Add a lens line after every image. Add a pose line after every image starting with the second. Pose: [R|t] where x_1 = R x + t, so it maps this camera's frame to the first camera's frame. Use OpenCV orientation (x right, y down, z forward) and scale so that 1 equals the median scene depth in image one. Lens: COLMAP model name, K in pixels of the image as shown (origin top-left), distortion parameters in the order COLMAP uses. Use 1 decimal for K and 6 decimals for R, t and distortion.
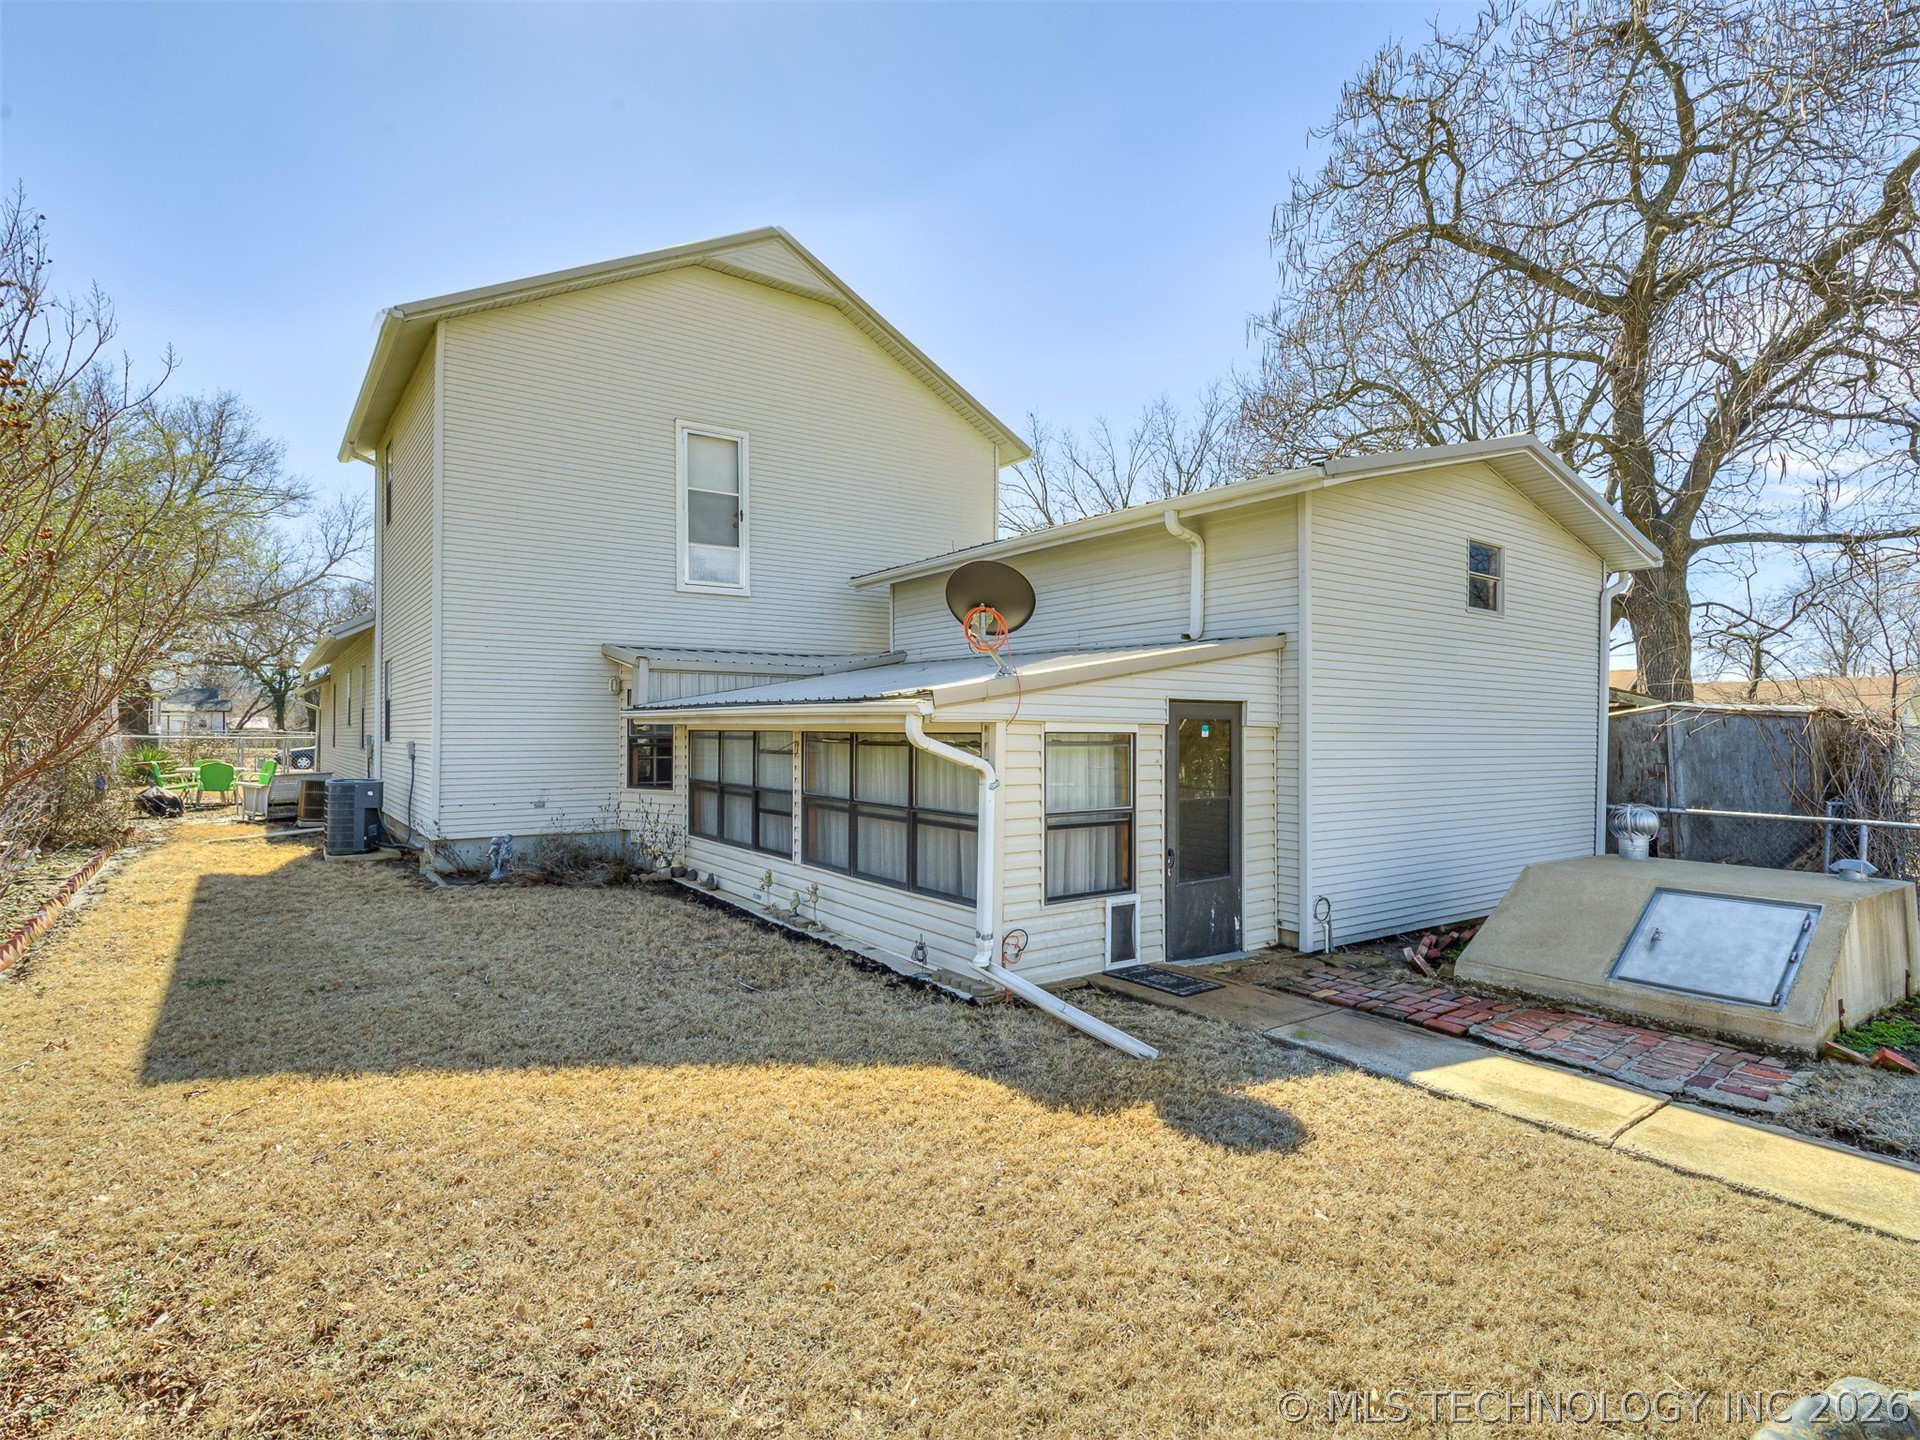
lens RADIAL K [[968.3, 0, 950.0], [0, 968.3, 727.2], [0, 0, 1]] dist [0.002027, -0.000084]
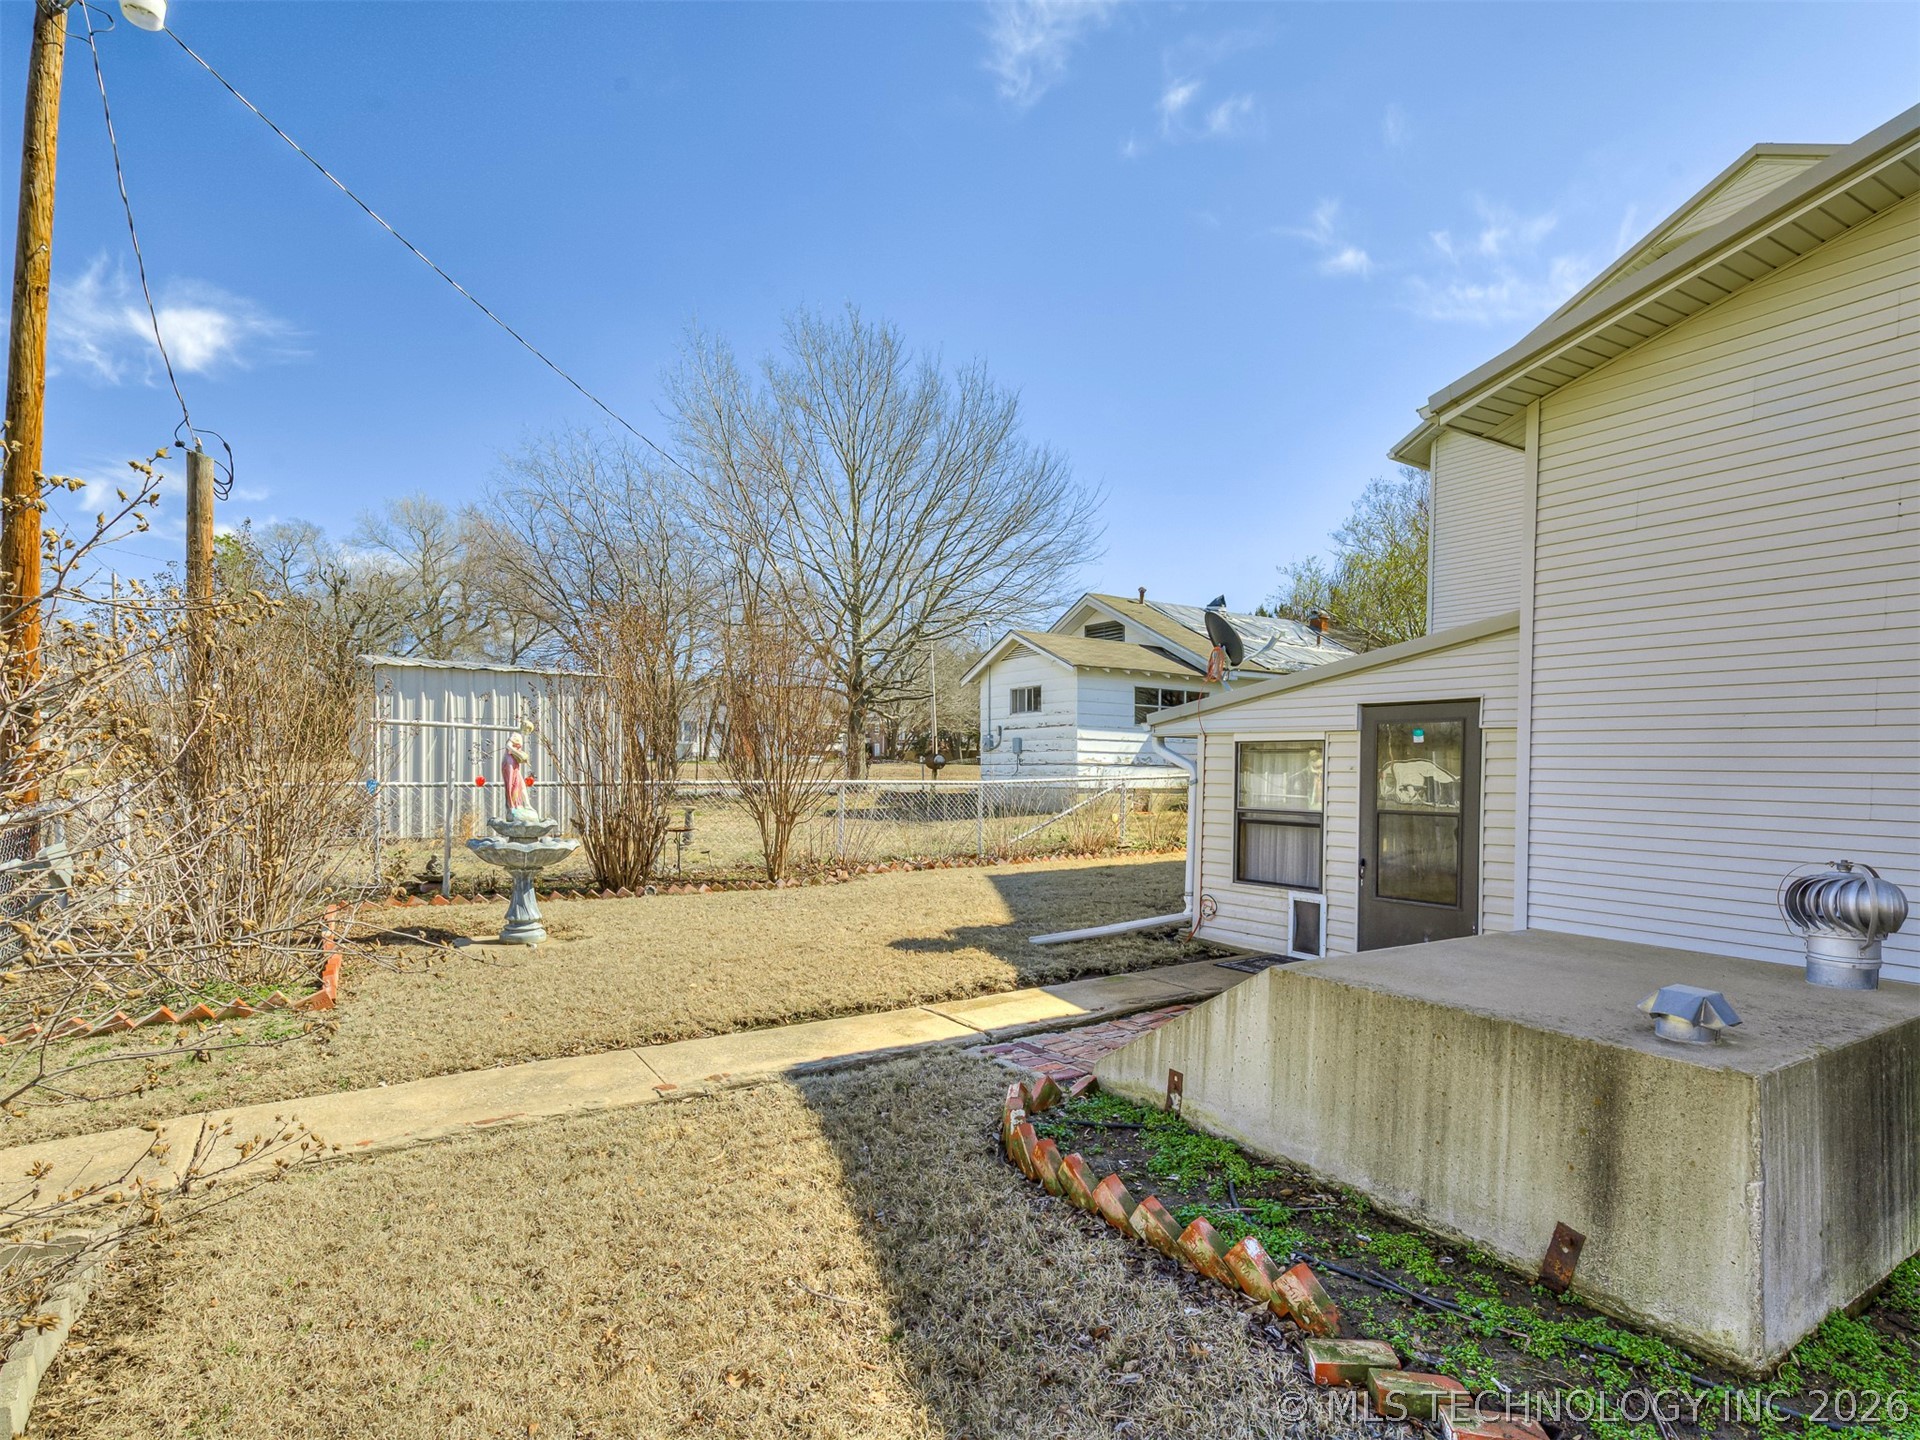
lens RADIAL K [[1011.6, 0, 981.7], [0, 1011.6, 800.8], [0, 0, 1]] dist [-0.000505, 0.000142]
pose [[-0.031966, 0.027601, -0.999108, 1.051433], [-0.009474, 0.999565, 0.027916, 0.036399], [0.999444, 0.010358, -0.031691, 0.546729]]
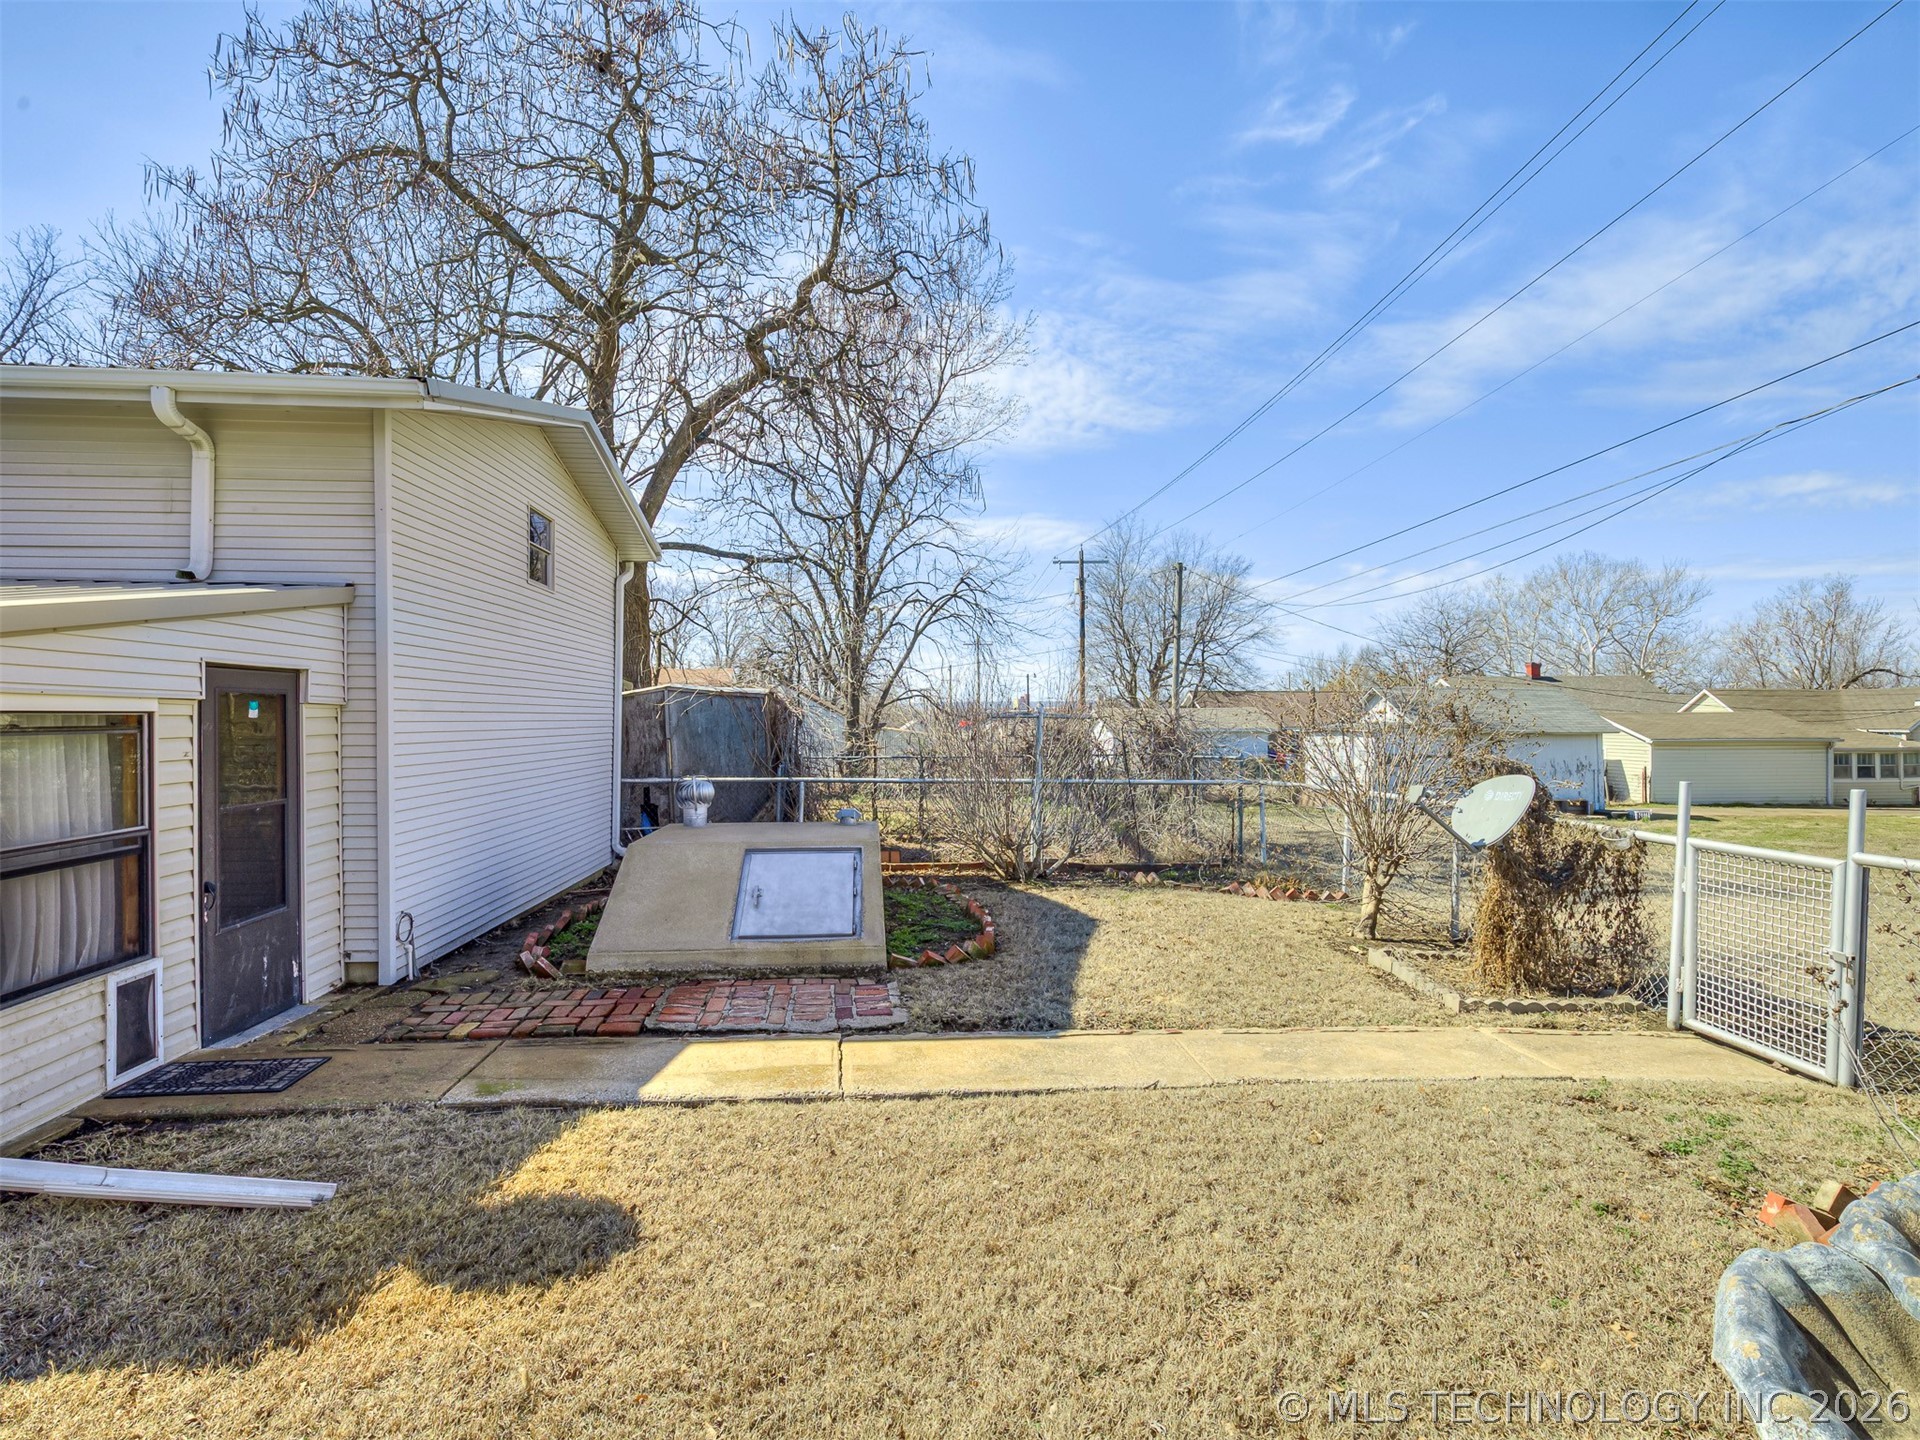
lens RADIAL K [[987.8, 0, 960.0], [0, 987.8, 720.0], [0, 0, 1]] dist [-0.001742, 0.000191]
pose [[0.511303, -0.011899, 0.859318, -0.082842], [0.002139, 0.999919, 0.012573, 0.002990], [-0.859398, -0.004591, 0.511287, 0.157759]]
